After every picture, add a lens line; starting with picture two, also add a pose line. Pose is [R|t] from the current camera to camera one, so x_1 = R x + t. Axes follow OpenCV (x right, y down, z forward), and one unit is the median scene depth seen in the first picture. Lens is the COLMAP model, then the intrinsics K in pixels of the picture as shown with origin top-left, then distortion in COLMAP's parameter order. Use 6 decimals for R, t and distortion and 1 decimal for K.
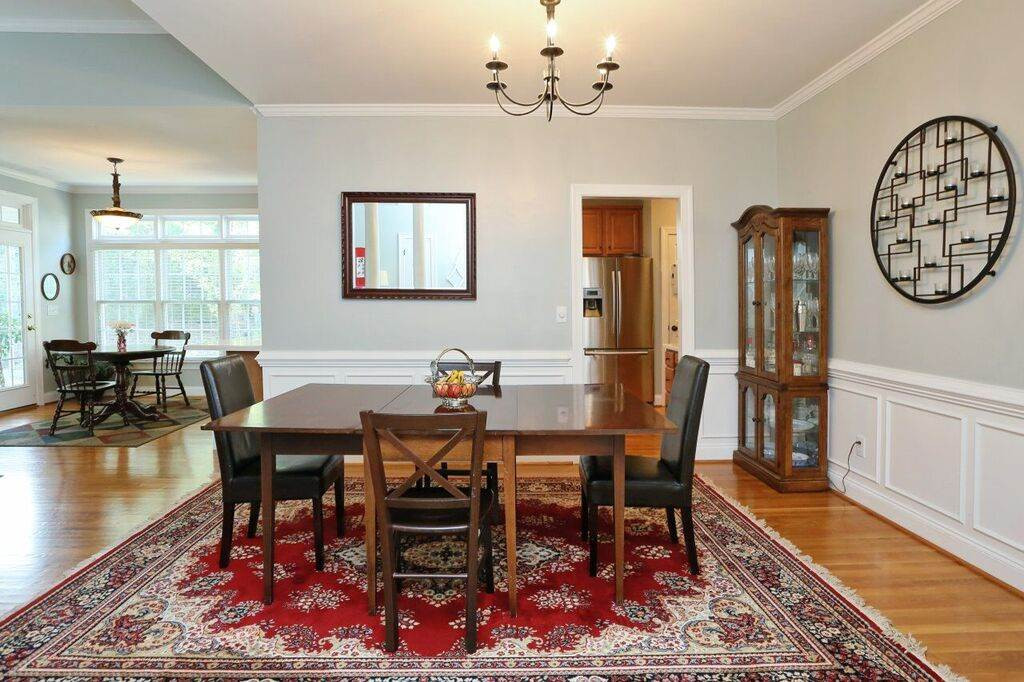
lens RADIAL K [[566.4, 0, 510.2], [0, 566.4, 329.9], [0, 0, 1]] dist [-0.023300, 0.000987]
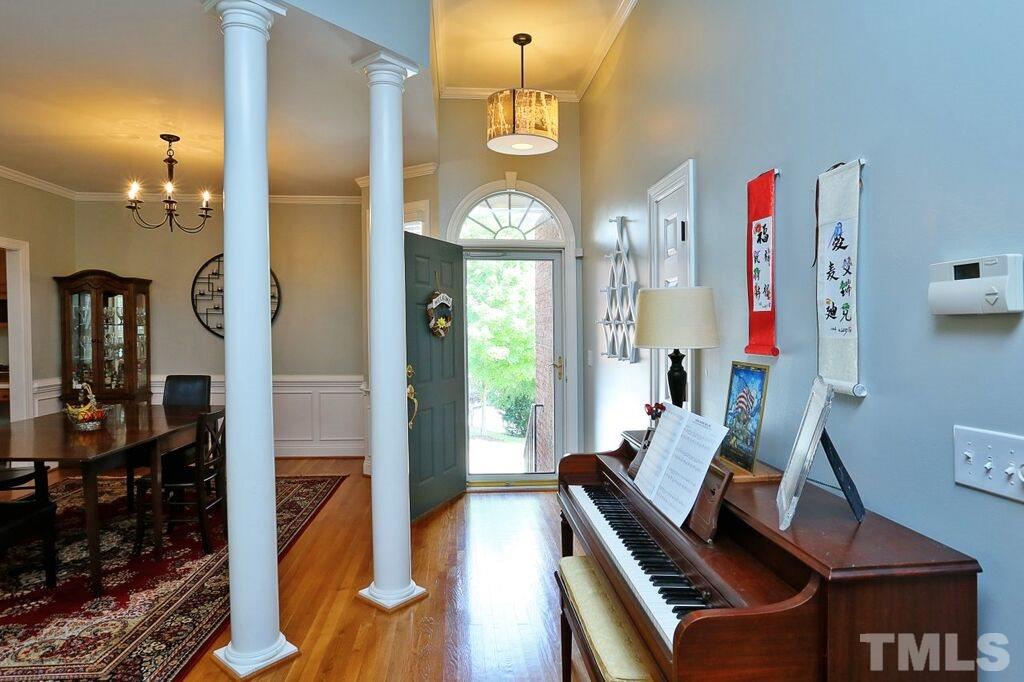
lens RADIAL K [[566.4, 0, 510.2], [0, 566.4, 329.9], [0, 0, 1]] dist [-0.023300, 0.000987]
pose [[-0.060164, -0.008471, 0.998153, -1.644946], [0.045636, 0.998895, 0.011228, -0.072241], [-0.997145, 0.046227, -0.059711, 0.130605]]
